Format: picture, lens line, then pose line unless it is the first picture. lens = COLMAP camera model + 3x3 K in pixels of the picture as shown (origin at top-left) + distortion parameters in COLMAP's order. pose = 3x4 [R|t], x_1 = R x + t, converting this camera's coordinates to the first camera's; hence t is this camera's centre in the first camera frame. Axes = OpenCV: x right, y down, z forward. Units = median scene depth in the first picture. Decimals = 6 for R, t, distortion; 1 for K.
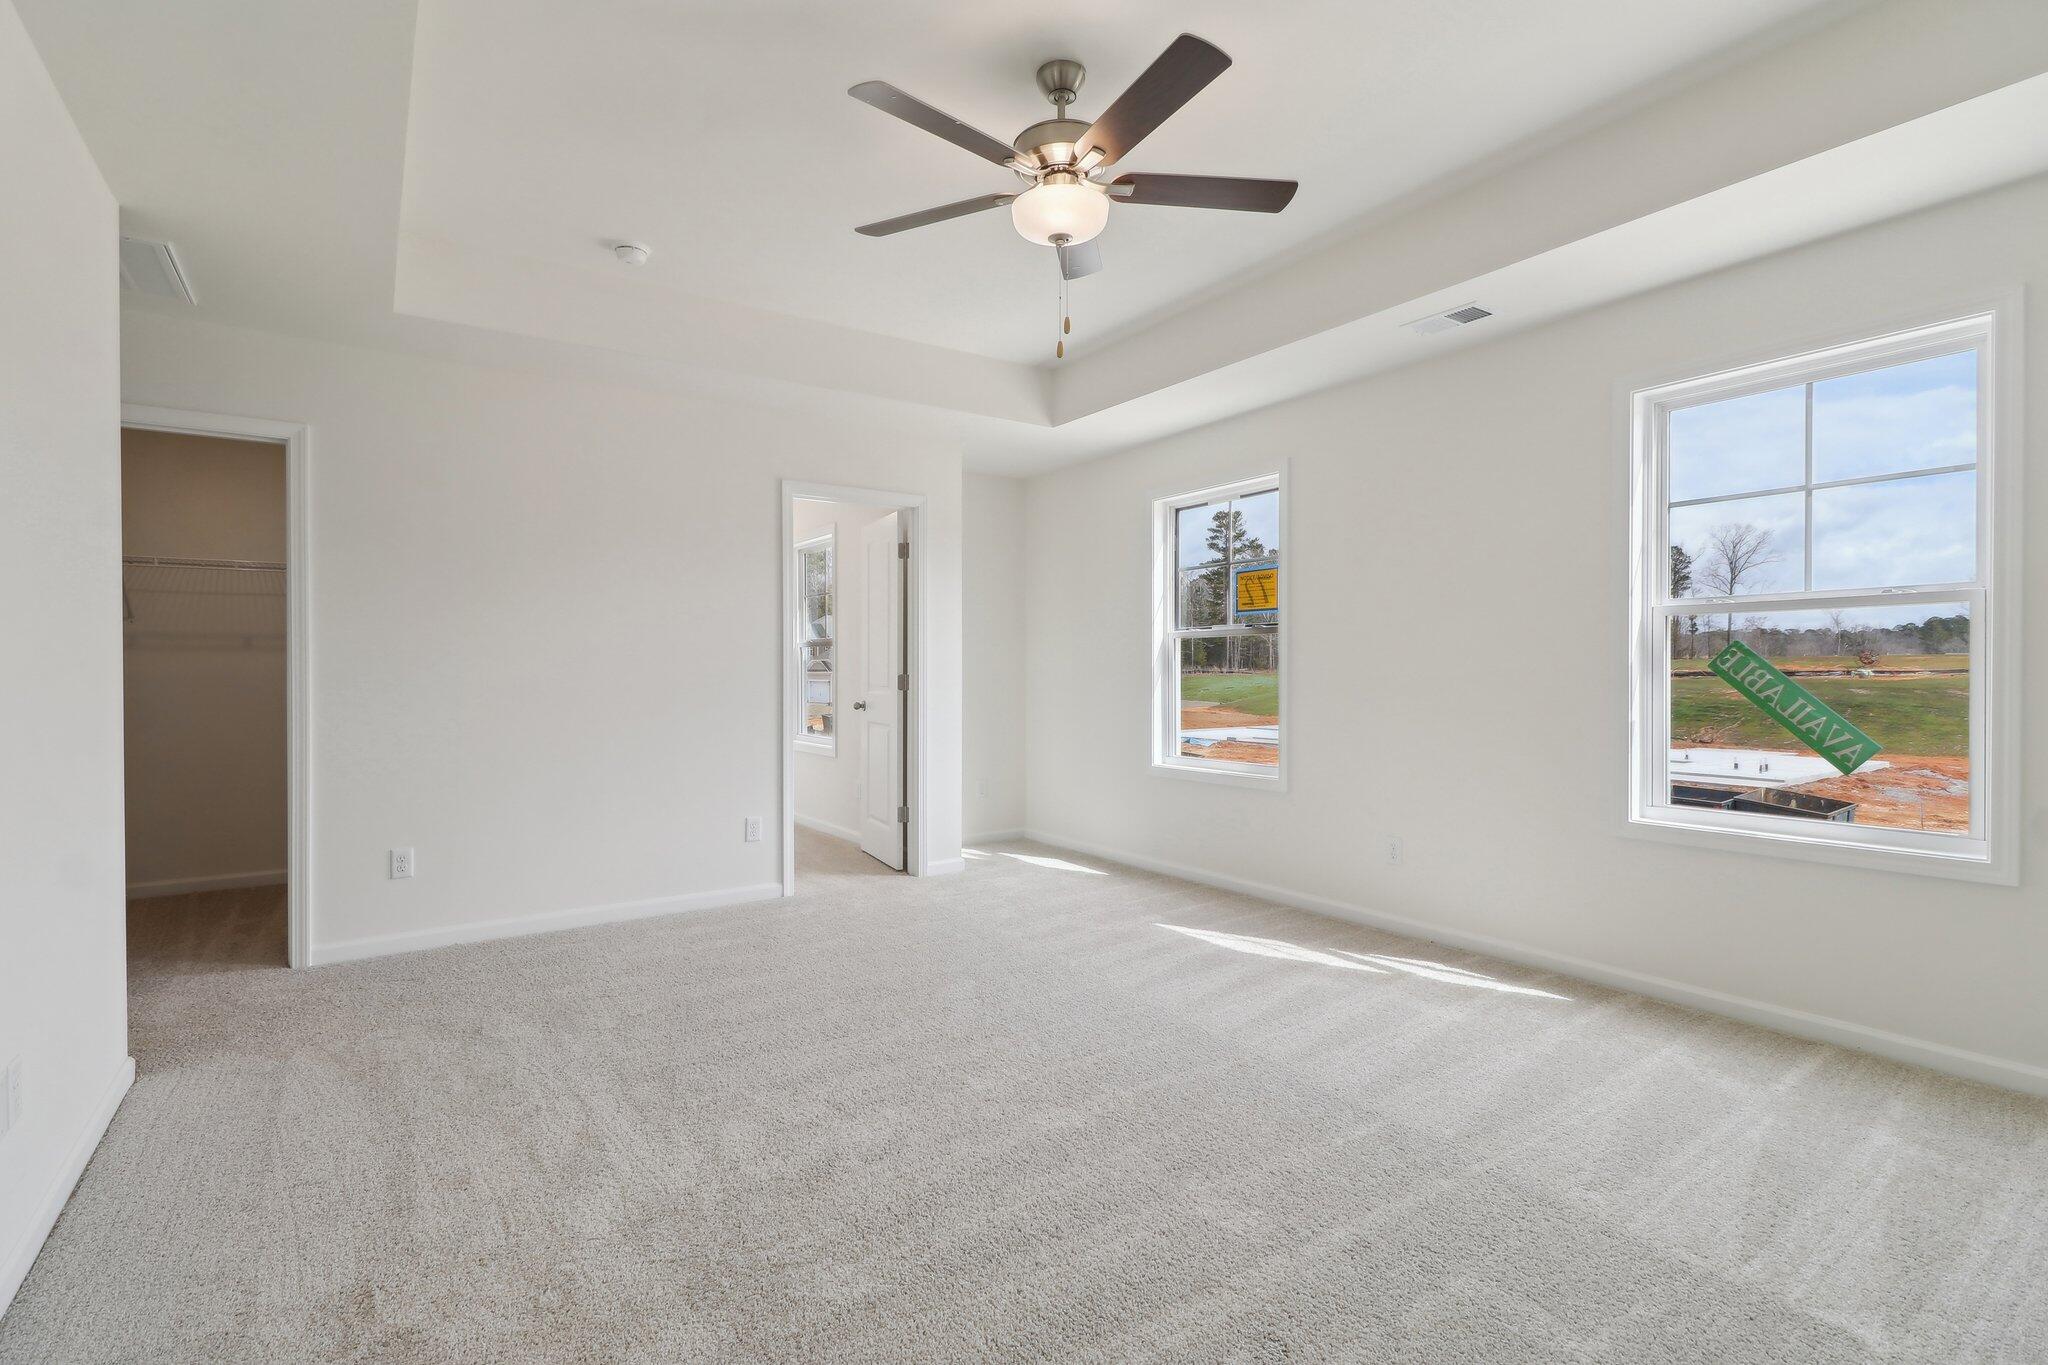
lens RADIAL K [[954.1, 0, 1003.3], [0, 954.1, 675.2], [0, 0, 1]] dist [0.013494, -0.001612]
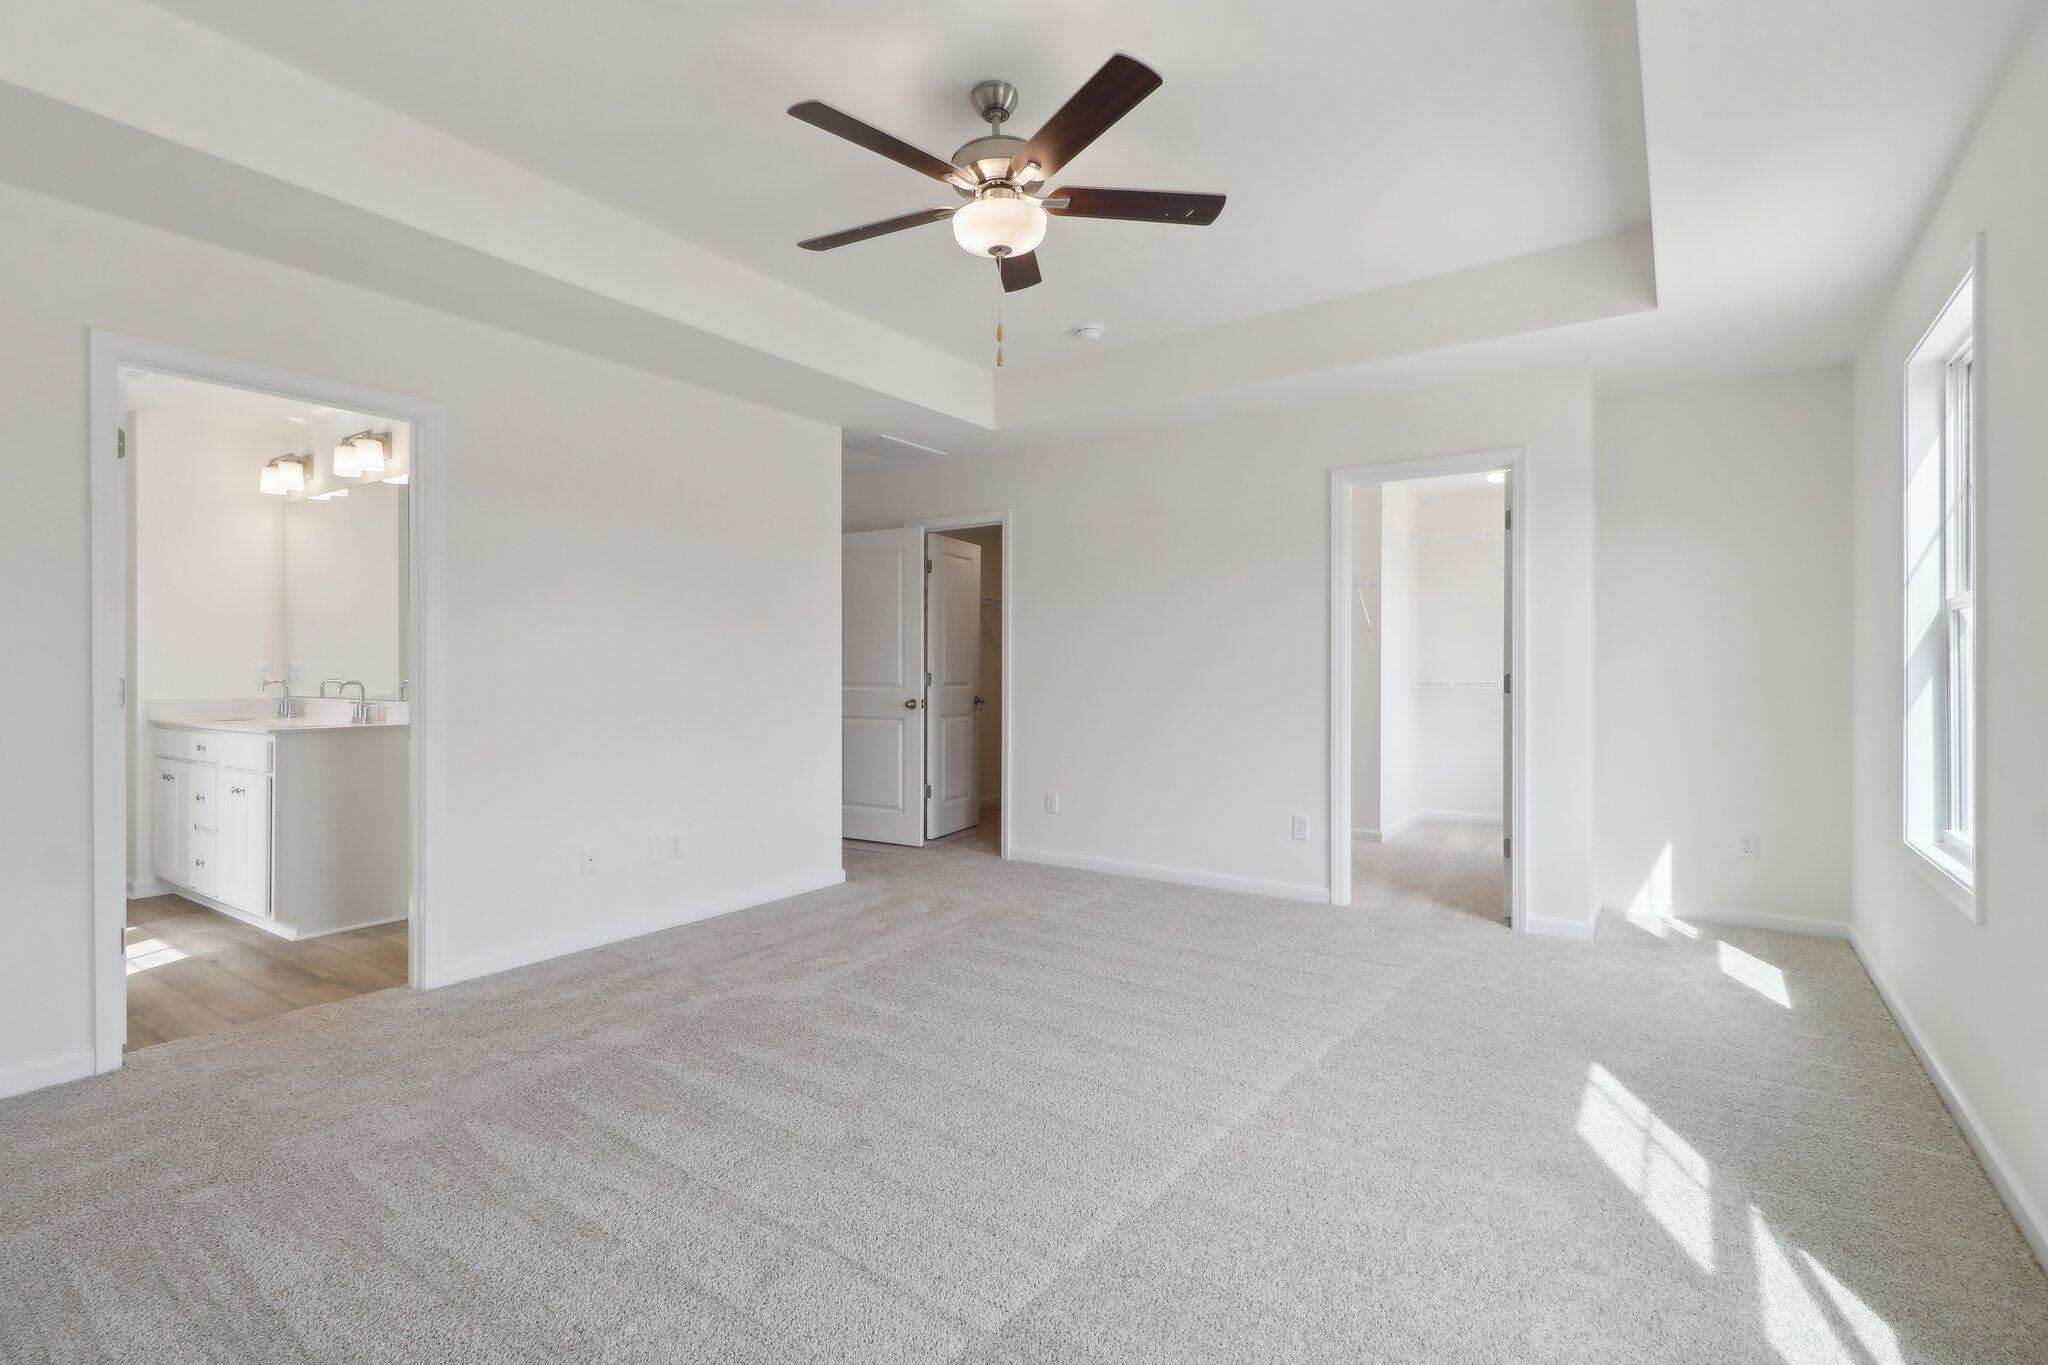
lens RADIAL K [[954.1, 0, 1011.0], [0, 954.1, 671.5], [0, 0, 1]] dist [0.013494, -0.001612]
pose [[0.347046, 0.003812, -0.937840, 0.650379], [-0.000701, 0.999993, 0.003806, -0.005858], [0.937848, -0.000664, 0.347046, 0.416160]]
